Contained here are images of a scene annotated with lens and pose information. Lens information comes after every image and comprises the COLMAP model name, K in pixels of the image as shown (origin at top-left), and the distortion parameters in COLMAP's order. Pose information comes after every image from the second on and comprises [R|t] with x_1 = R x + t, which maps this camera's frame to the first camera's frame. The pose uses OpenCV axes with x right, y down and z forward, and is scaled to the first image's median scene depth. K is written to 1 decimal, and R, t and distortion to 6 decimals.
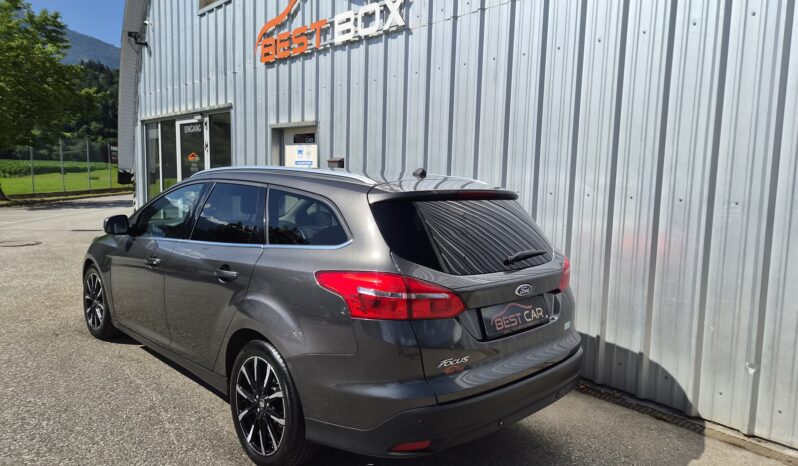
lens RADIAL K [[517.2, 0, 399.9], [0, 517.2, 228.5], [0, 0, 1]] dist [0.038217, 0.001359]
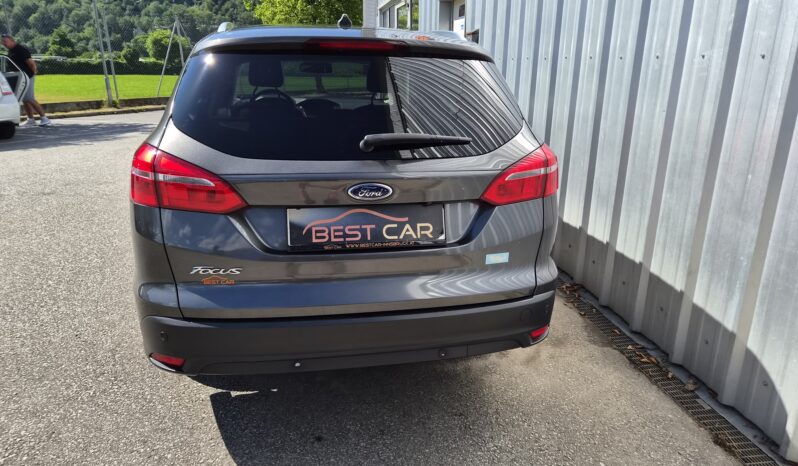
lens RADIAL K [[517.2, 0, 399.3], [0, 517.2, 232.4], [0, 0, 1]] dist [0.038217, 0.001359]
pose [[0.838649, 0.147995, -0.524181, 0.581636], [-0.042128, 0.977120, 0.208474, 0.028300], [0.543041, -0.152754, 0.825695, 0.434256]]
